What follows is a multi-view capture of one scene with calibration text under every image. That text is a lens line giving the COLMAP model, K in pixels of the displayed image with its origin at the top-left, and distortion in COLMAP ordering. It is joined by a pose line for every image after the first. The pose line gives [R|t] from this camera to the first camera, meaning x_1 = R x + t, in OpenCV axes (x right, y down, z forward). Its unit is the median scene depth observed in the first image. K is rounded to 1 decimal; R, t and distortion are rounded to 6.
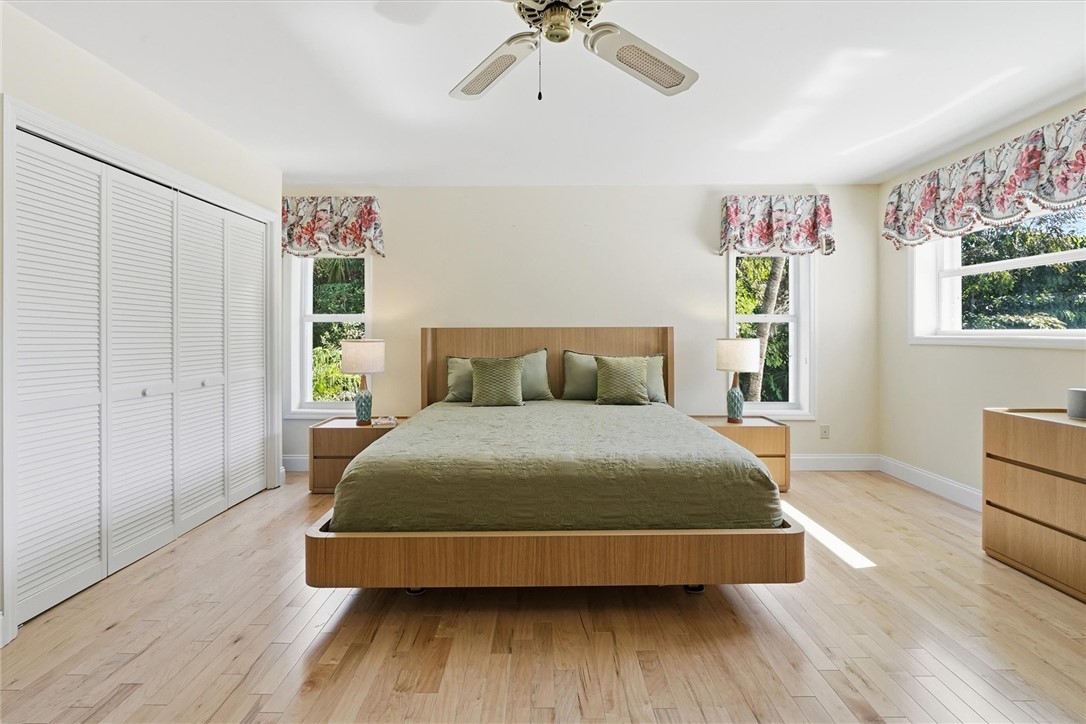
lens RADIAL K [[492.5, 0, 540.7], [0, 492.5, 334.5], [0, 0, 1]] dist [0.001884, -0.000001]
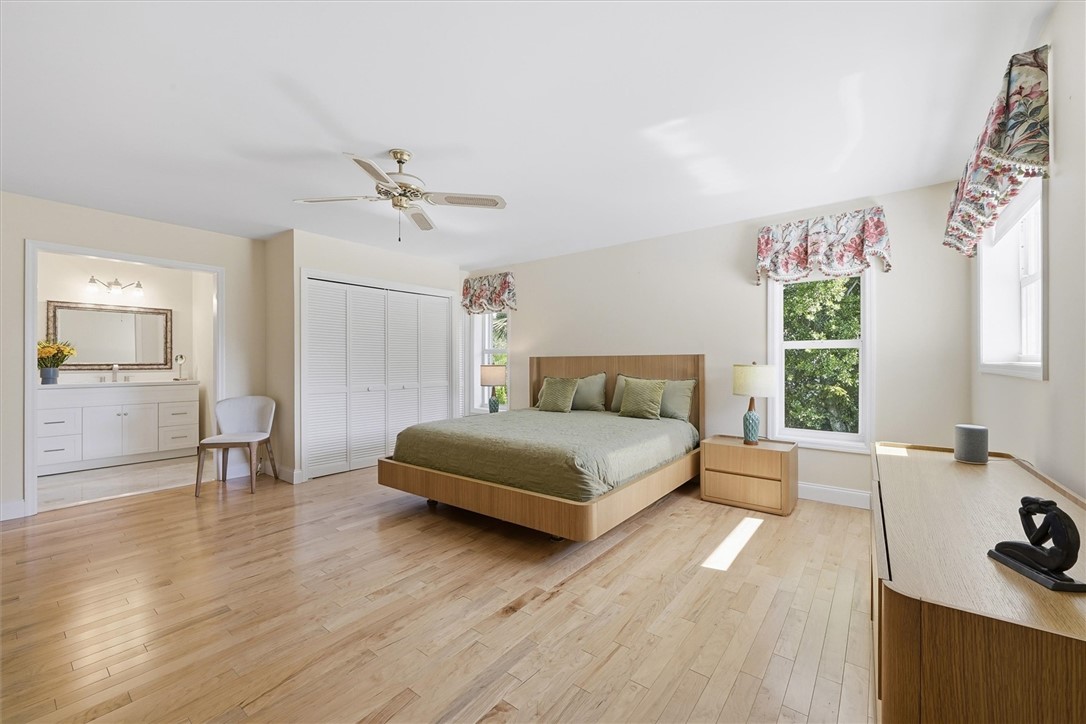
lens RADIAL K [[433.3, 0, 543.7], [0, 433.3, 362.9], [0, 0, 1]] dist [0.003981, -0.000067]
pose [[0.792272, 0.000777, -0.610168, 0.583883], [0.000258, 0.999999, 0.001607, 0.002383], [0.610168, -0.001431, 0.792271, -0.007303]]
